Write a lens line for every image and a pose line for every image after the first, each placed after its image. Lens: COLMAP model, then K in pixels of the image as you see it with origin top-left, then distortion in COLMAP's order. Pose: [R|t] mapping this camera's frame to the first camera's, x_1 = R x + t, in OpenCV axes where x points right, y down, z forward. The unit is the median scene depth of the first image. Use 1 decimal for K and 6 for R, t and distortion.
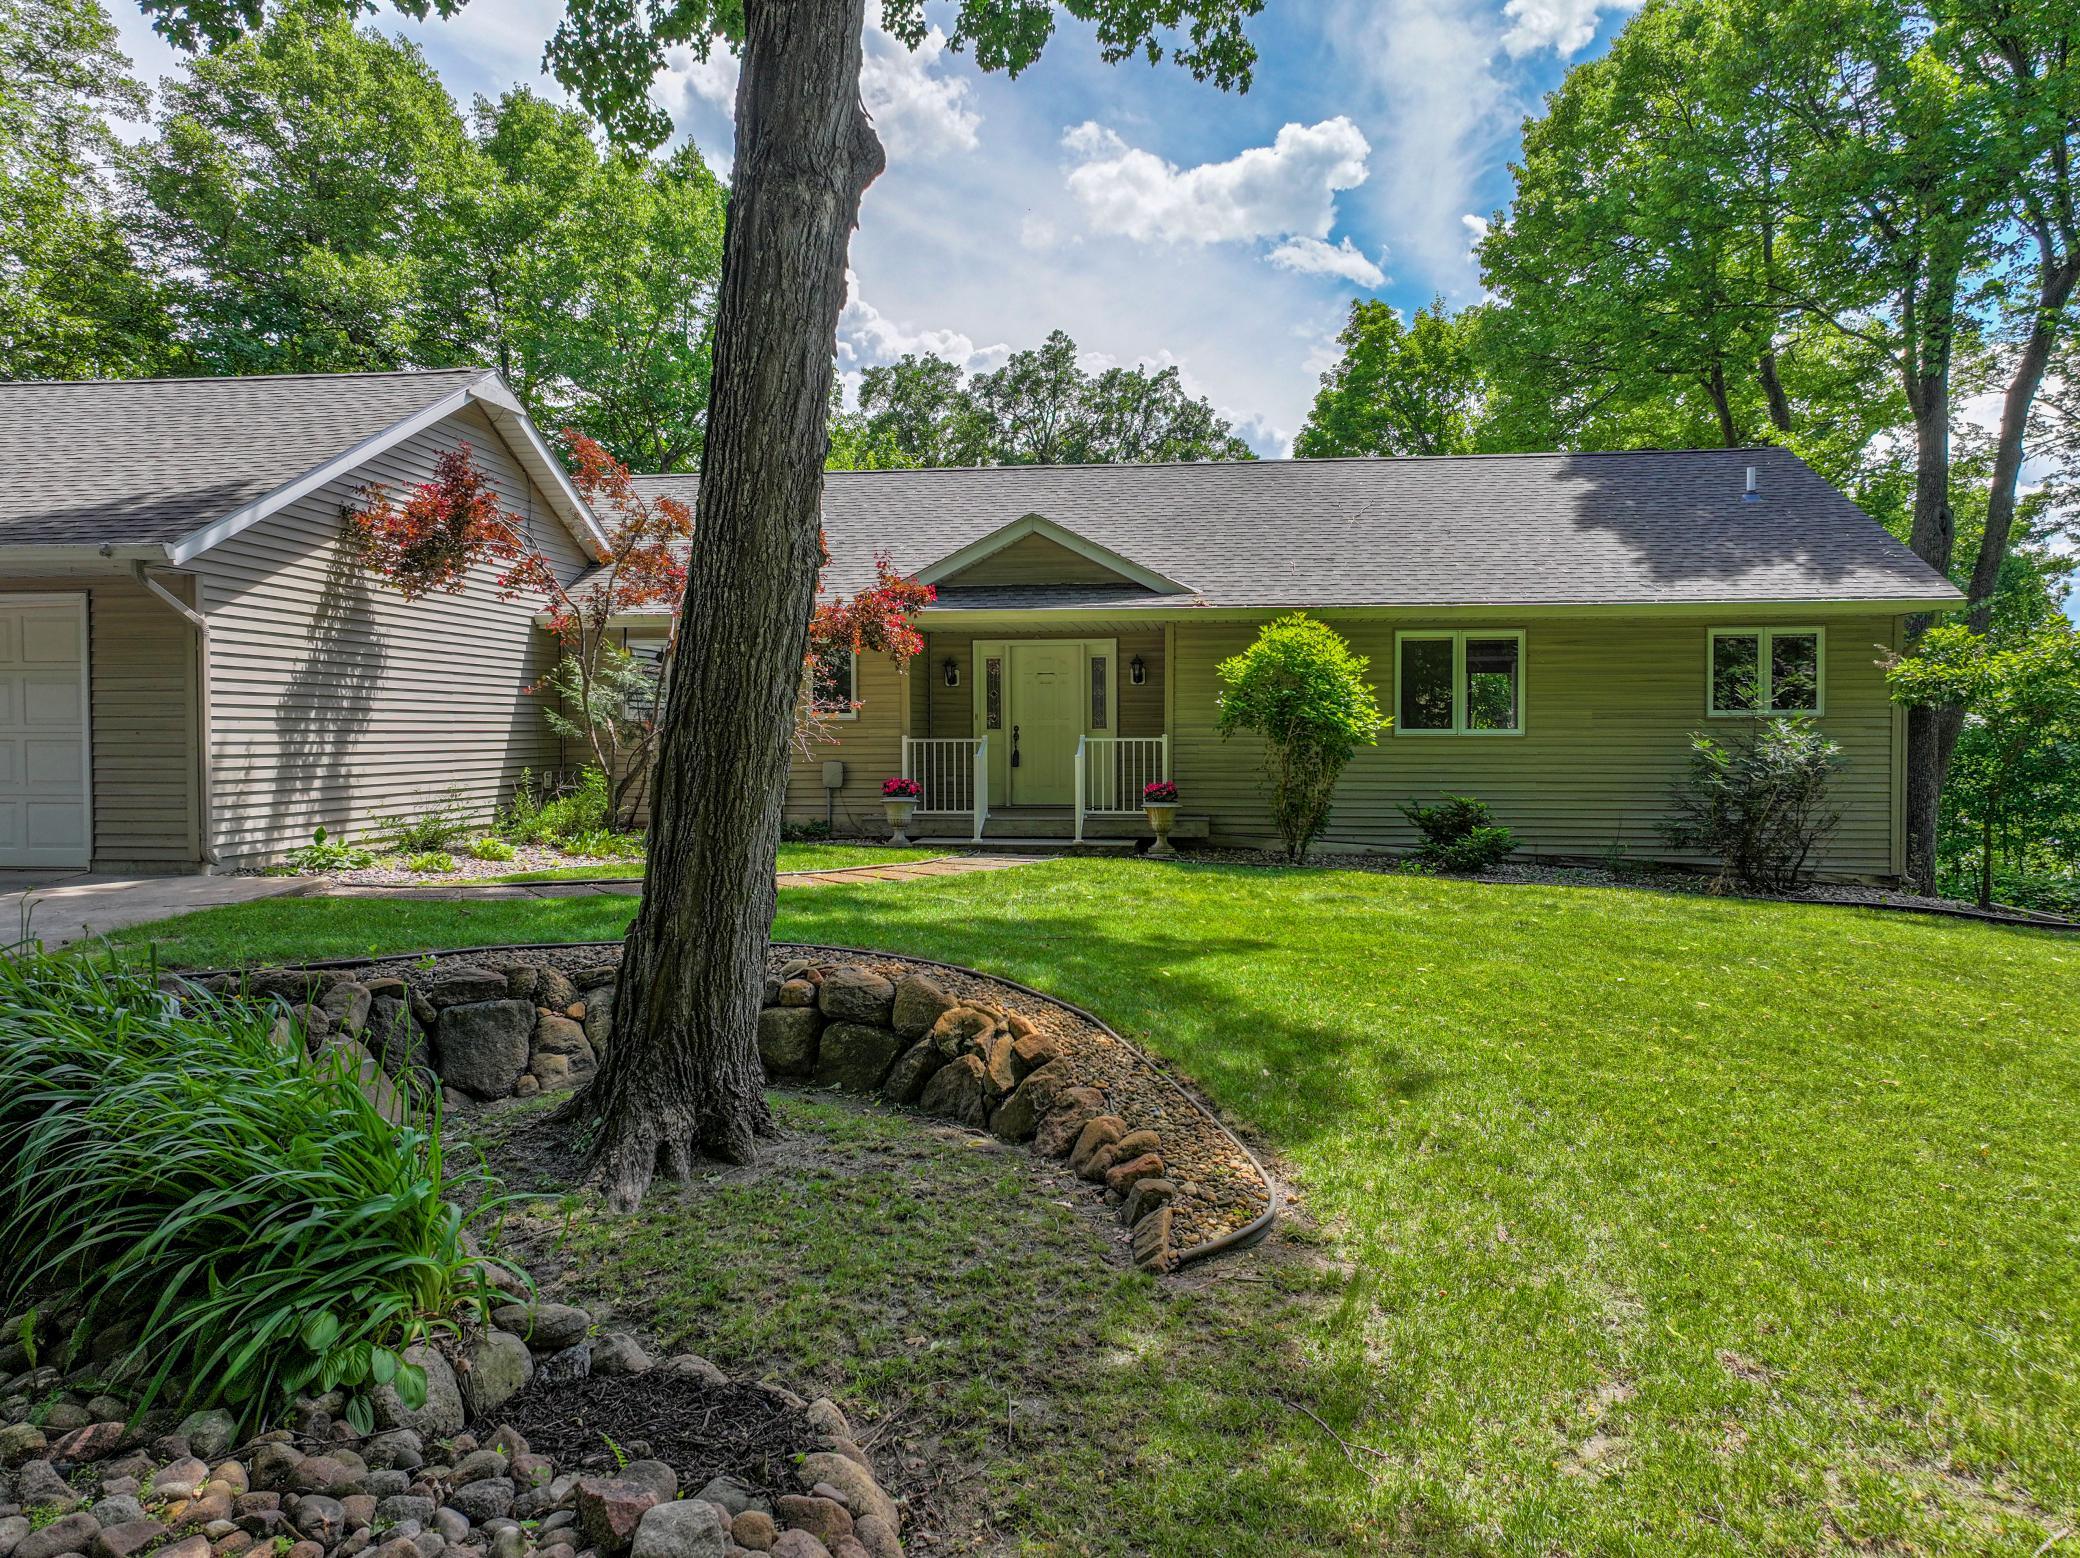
lens RADIAL K [[1450.0, 0, 1040.0], [0, 1450.0, 773.0], [0, 0, 1]] dist [-0.002440, 0.013614]
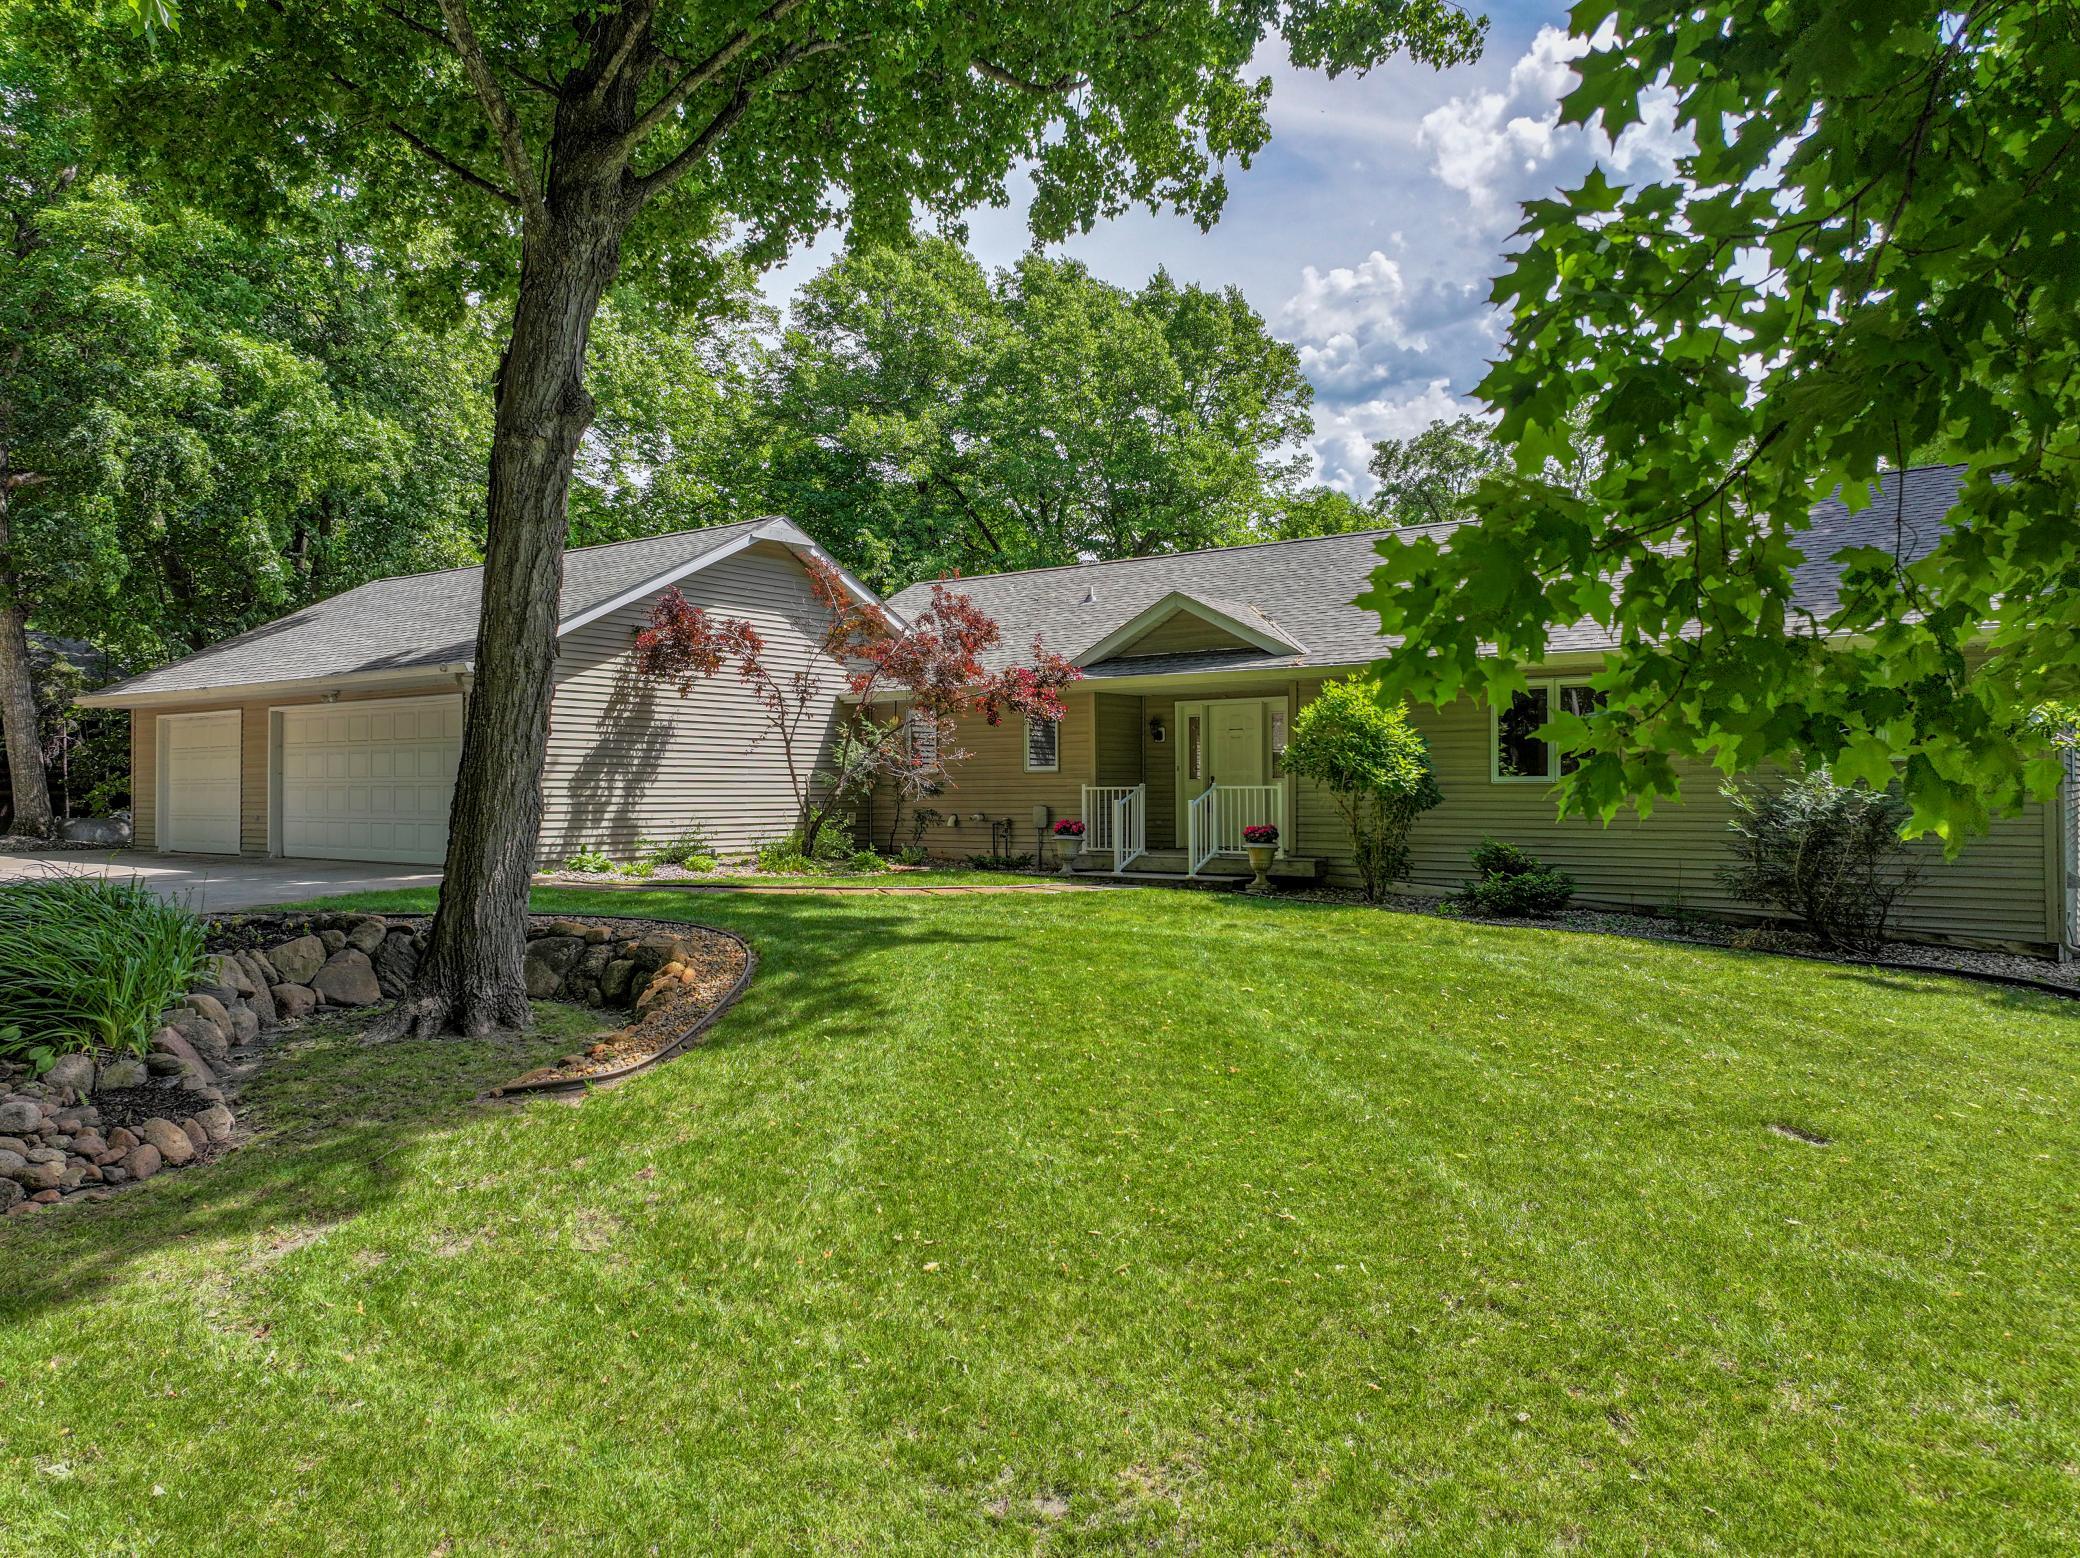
lens RADIAL K [[1450.0, 0, 1053.2], [0, 1450.0, 777.5], [0, 0, 1]] dist [-0.002440, 0.013614]
pose [[0.869116, -0.004978, -0.494584, 0.487223], [-0.013713, 0.999322, -0.034156, 0.009821], [0.494419, 0.036468, 0.868459, -0.045475]]
